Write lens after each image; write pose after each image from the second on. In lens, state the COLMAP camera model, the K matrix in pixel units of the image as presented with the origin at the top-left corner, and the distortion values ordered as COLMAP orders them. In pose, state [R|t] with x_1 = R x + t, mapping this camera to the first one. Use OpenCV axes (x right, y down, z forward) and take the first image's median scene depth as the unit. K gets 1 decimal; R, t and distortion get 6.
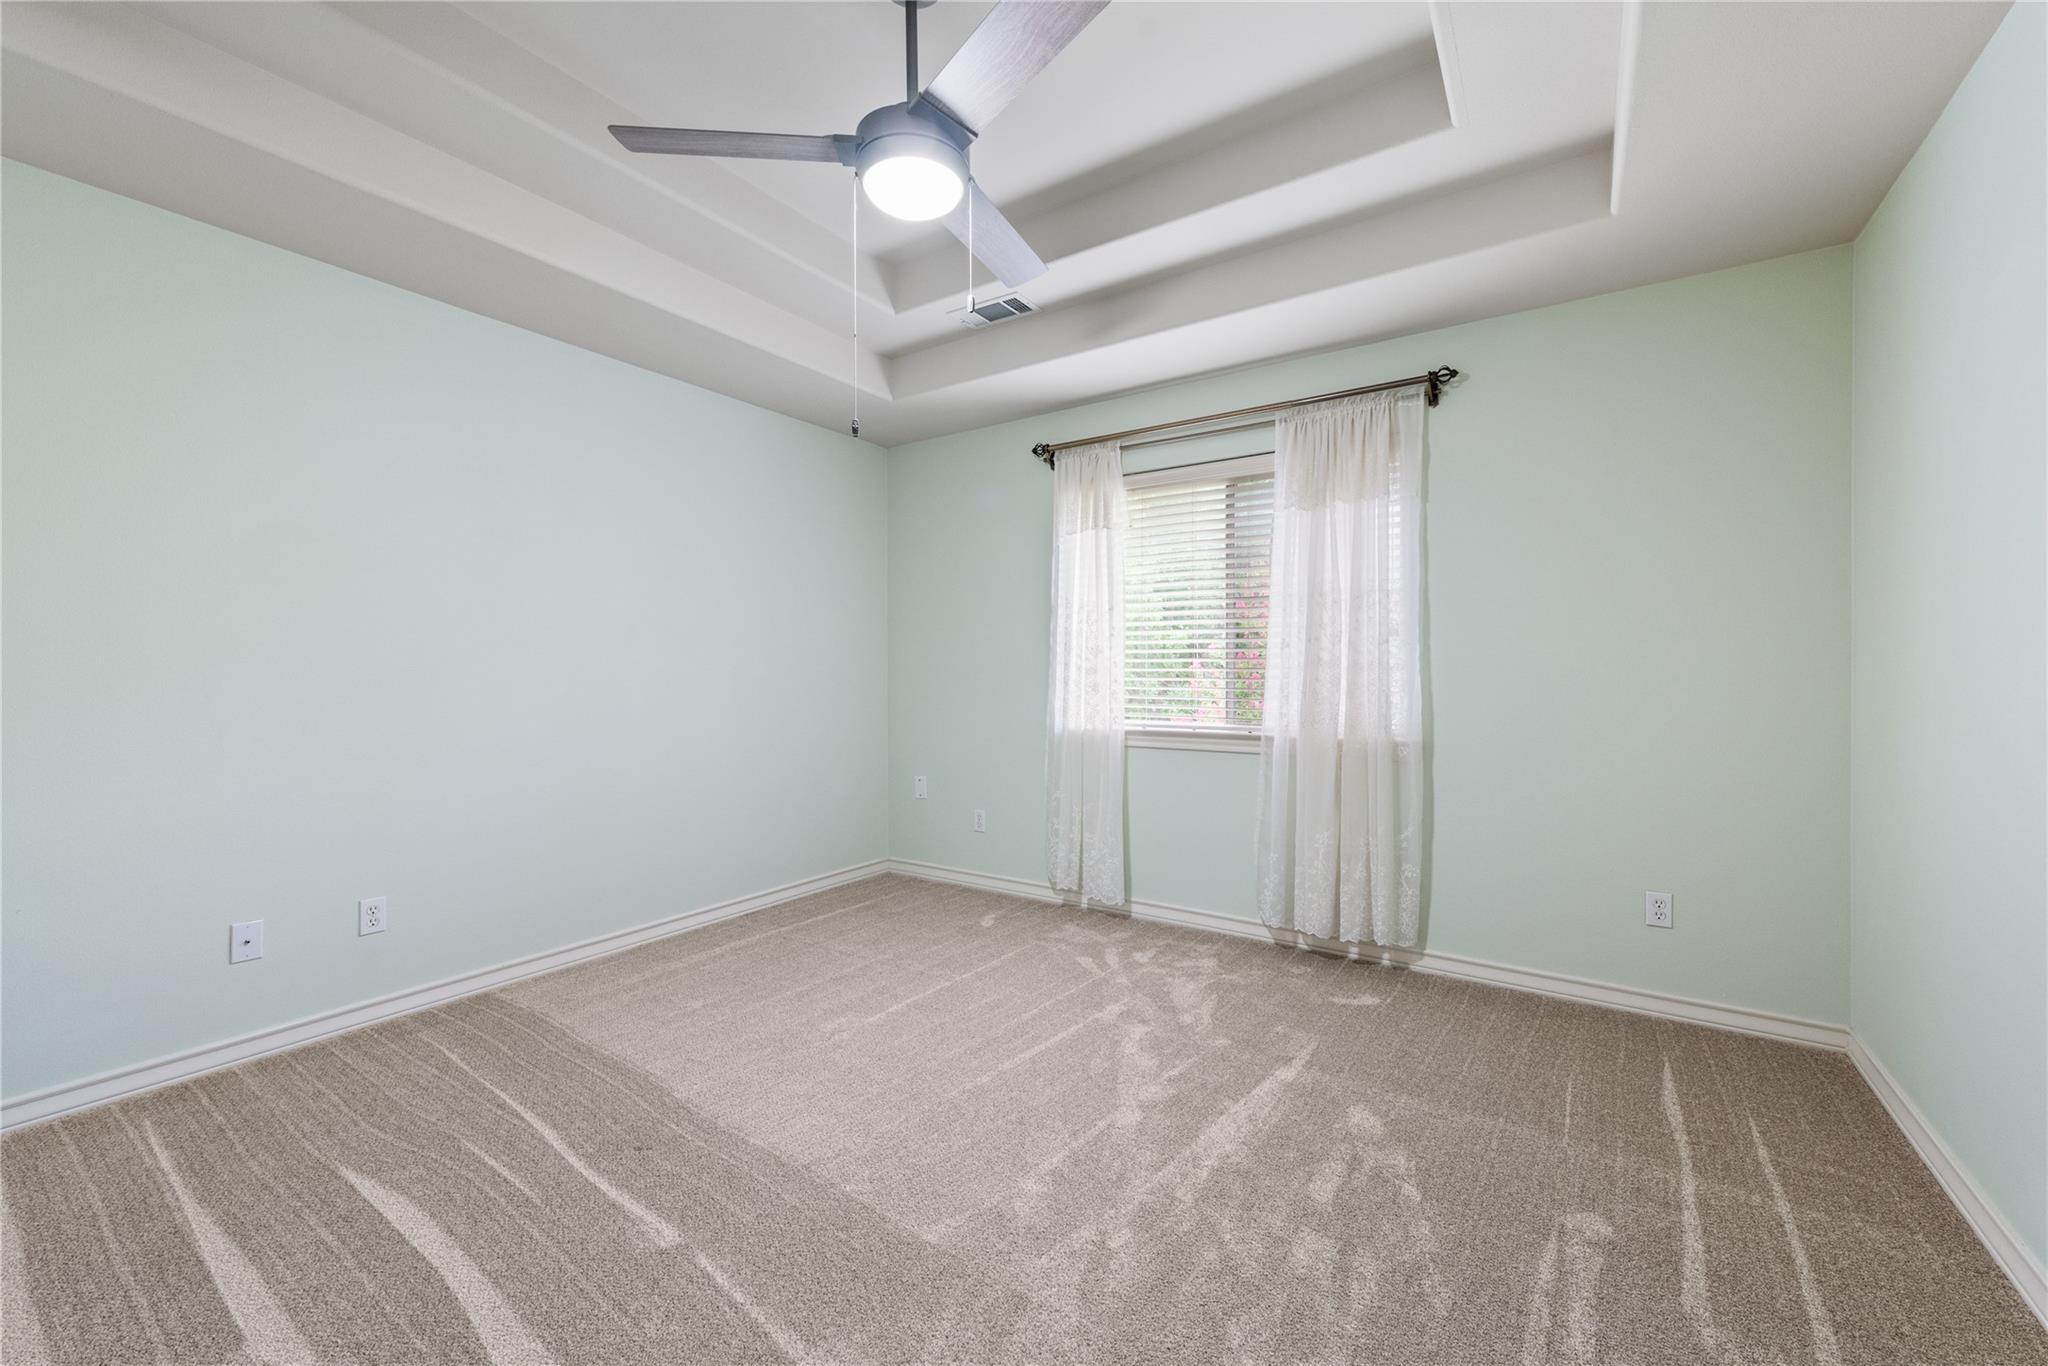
lens RADIAL K [[802.5, 0, 1024.8], [0, 802.5, 678.2], [0, 0, 1]] dist [0.003339, -0.001467]
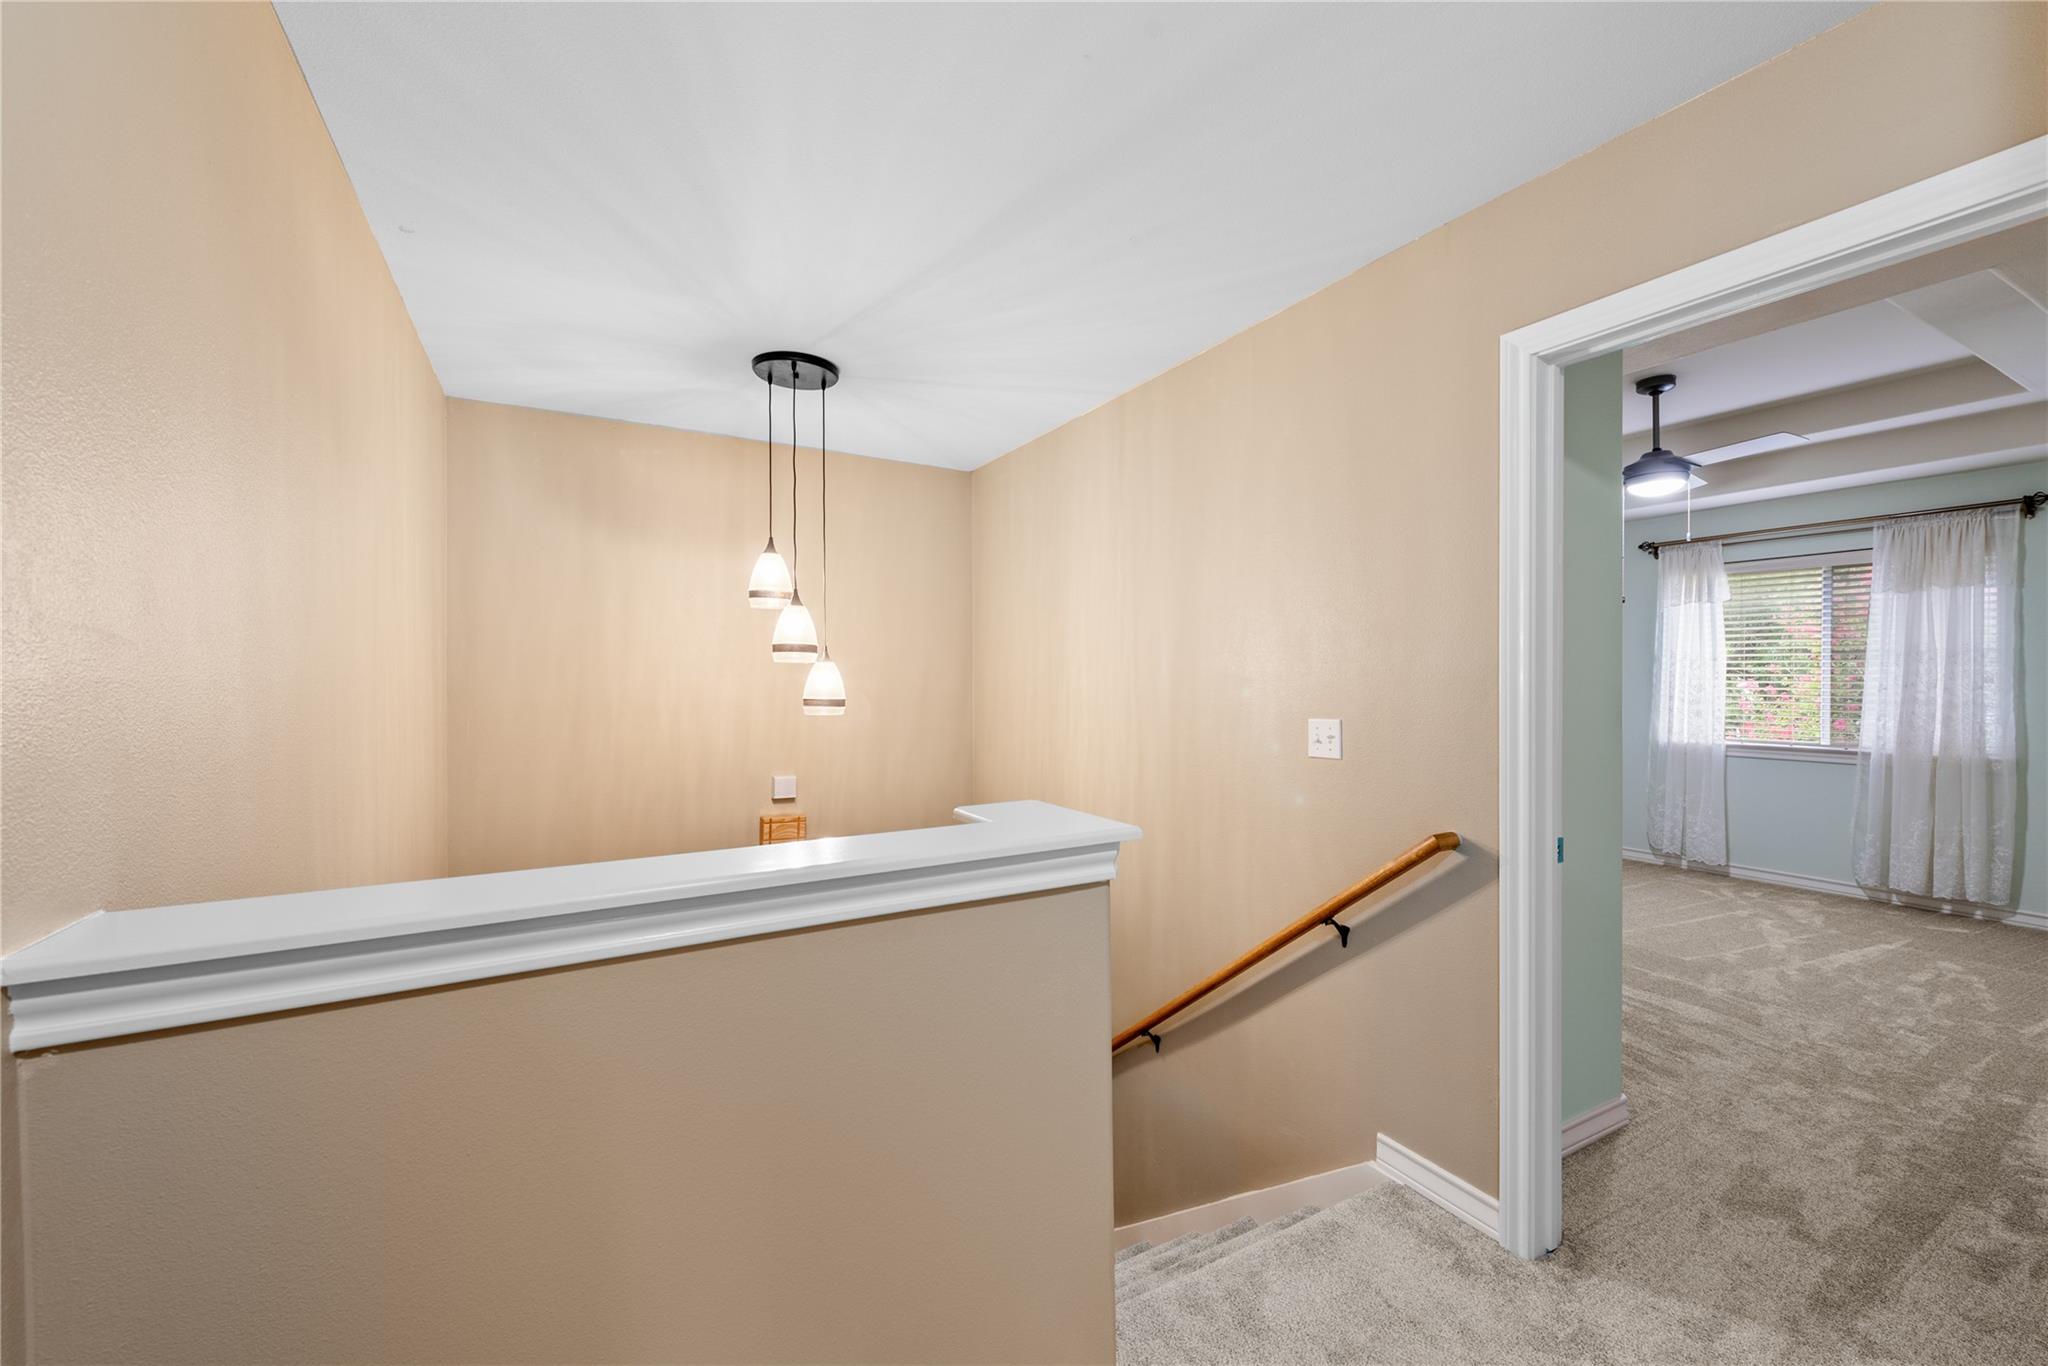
lens RADIAL K [[832.8, 0, 1020.3], [0, 832.8, 687.2], [0, 0, 1]] dist [0.006802, -0.002737]
pose [[0.895155, 0.004163, -0.445736, -0.385724], [-0.000588, 0.999967, 0.008158, -0.054940], [0.445755, -0.007041, 0.895127, -1.015985]]
